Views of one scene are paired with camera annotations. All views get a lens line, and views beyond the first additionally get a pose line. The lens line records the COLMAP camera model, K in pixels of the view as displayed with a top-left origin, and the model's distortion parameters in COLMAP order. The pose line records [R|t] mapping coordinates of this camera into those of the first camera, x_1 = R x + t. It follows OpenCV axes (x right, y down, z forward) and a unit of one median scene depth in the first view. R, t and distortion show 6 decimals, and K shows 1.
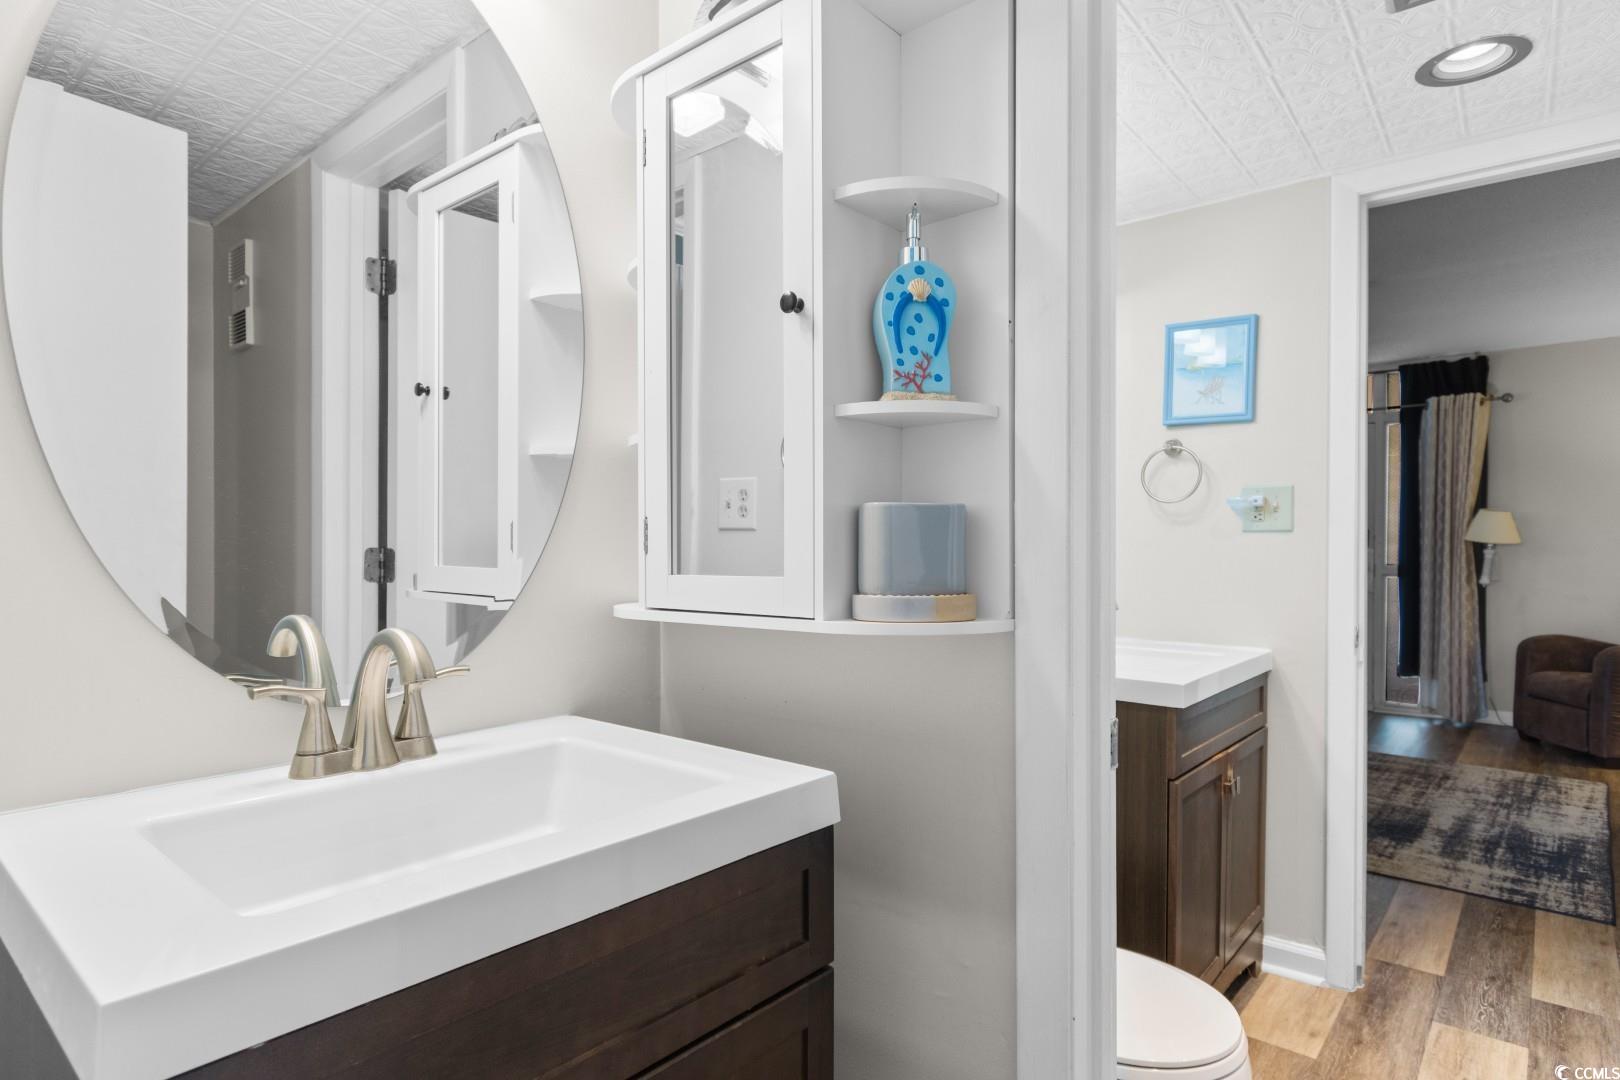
lens RADIAL K [[894.8, 0, 807.1], [0, 894.8, 555.7], [0, 0, 1]] dist [-0.000579, -0.001301]
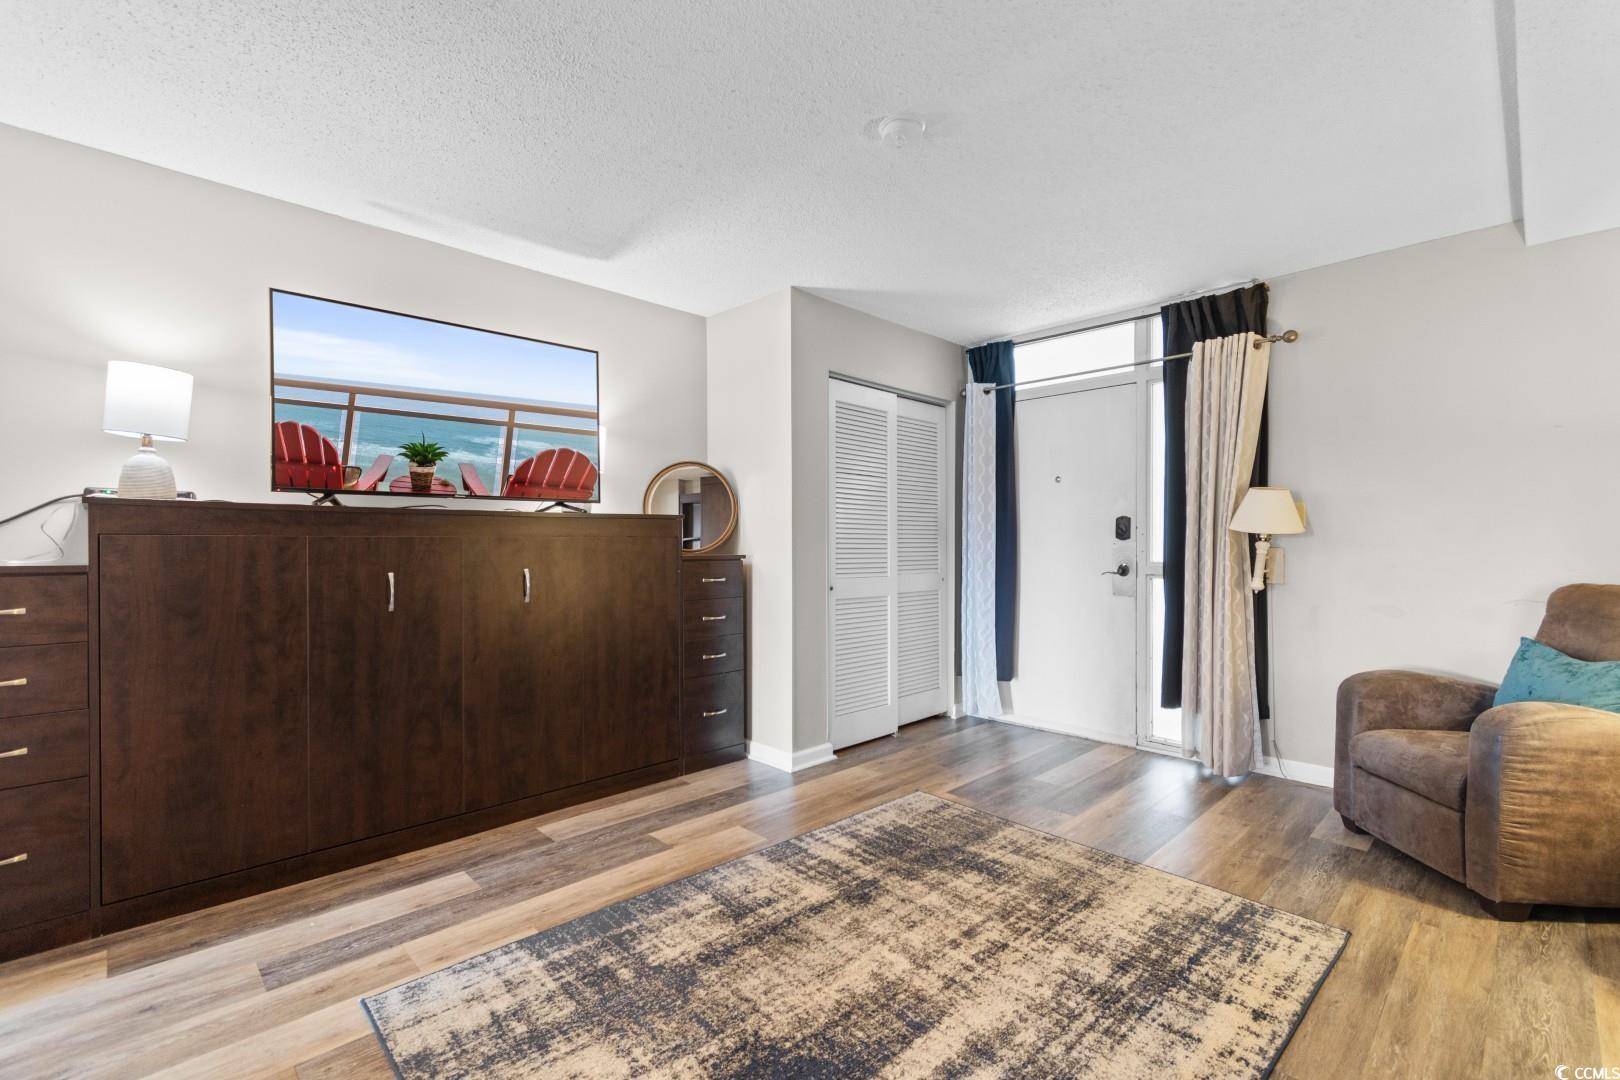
lens RADIAL K [[717.5, 0, 810.4], [0, 717.5, 552.5], [0, 0, 1]] dist [0.001197, -0.000560]
pose [[0.995424, -0.002980, -0.095509, 0.445164], [0.003091, 0.999995, 0.001012, -0.000297], [0.095505, -0.001303, 0.995428, 0.372538]]
